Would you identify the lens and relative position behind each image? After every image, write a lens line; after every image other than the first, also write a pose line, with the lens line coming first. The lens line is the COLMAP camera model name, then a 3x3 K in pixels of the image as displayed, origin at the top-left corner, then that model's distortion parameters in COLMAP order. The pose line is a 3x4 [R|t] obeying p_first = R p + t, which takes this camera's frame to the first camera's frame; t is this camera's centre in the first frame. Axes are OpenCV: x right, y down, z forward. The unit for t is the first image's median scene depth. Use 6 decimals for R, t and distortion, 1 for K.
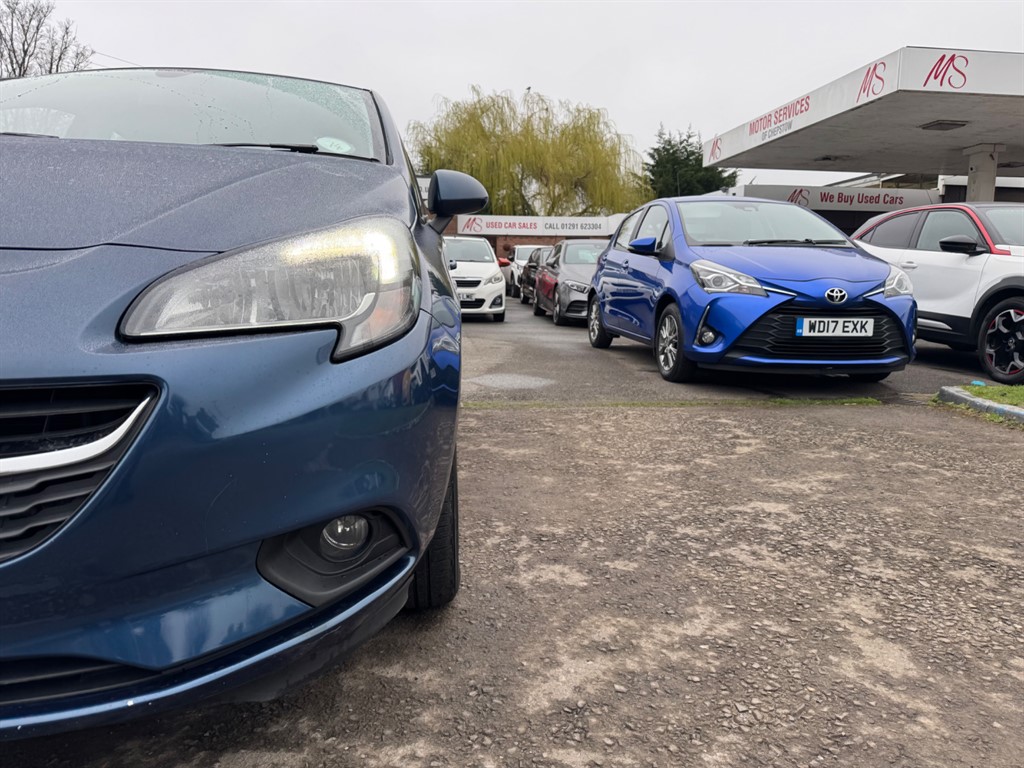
lens RADIAL K [[725.7, 0, 516.7], [0, 725.7, 376.6], [0, 0, 1]] dist [0.041281, -0.039991]
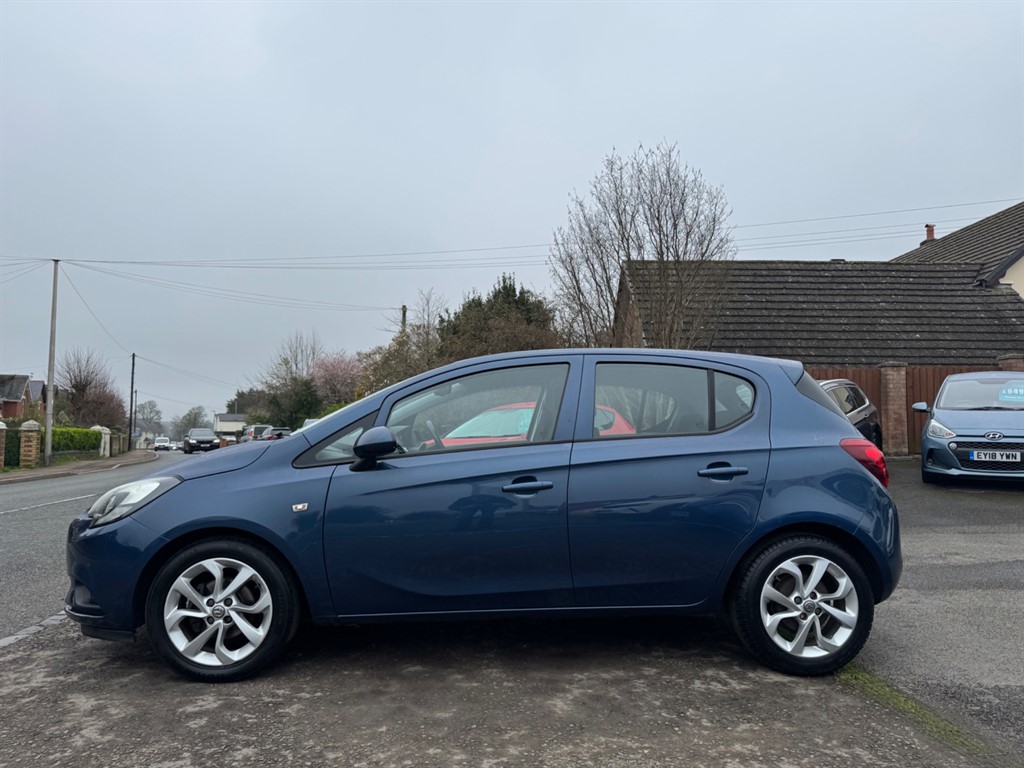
lens RADIAL K [[702.2, 0, 512.0], [0, 702.2, 384.0], [0, 0, 1]] dist [-0.018965, 0.001911]
pose [[-0.030736, -0.091147, -0.995363, 1.921598], [-0.120348, 0.988926, -0.086841, -0.427710], [0.992256, 0.117121, -0.041365, 2.002053]]
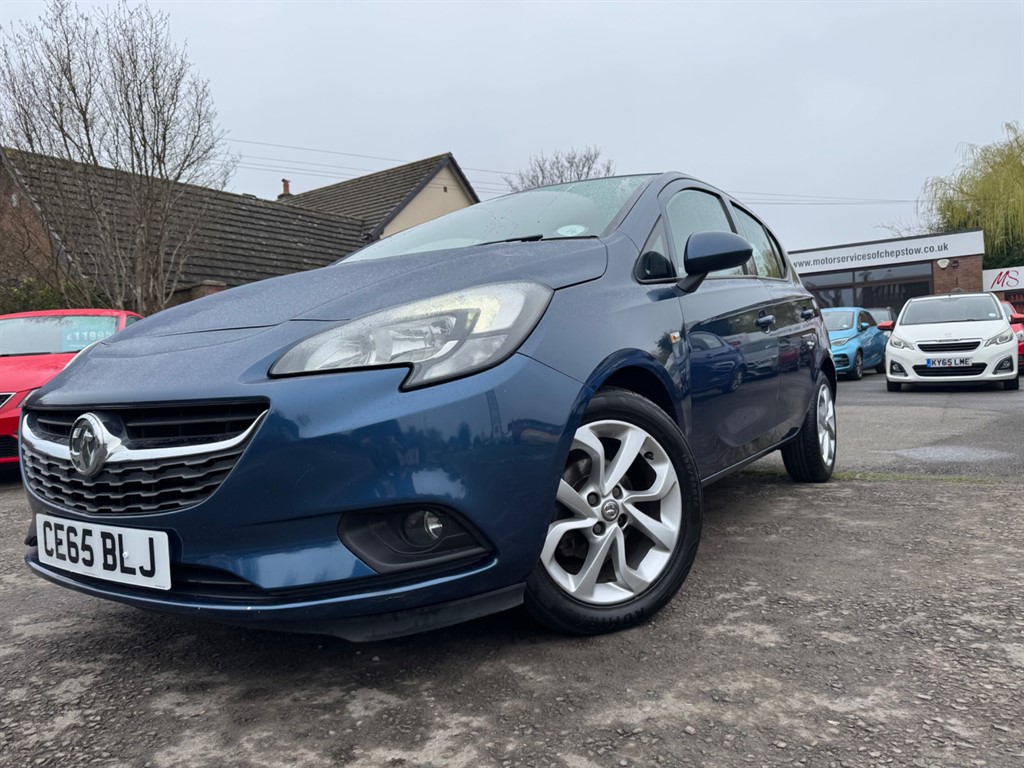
lens RADIAL K [[728.6, 0, 513.7], [0, 728.6, 361.8], [0, 0, 1]] dist [0.000611, -0.001017]
pose [[0.777641, -0.063867, -0.625456, 0.522233], [-0.018947, 0.991994, -0.124853, 0.062188], [0.628423, 0.108942, 0.770205, 0.056684]]
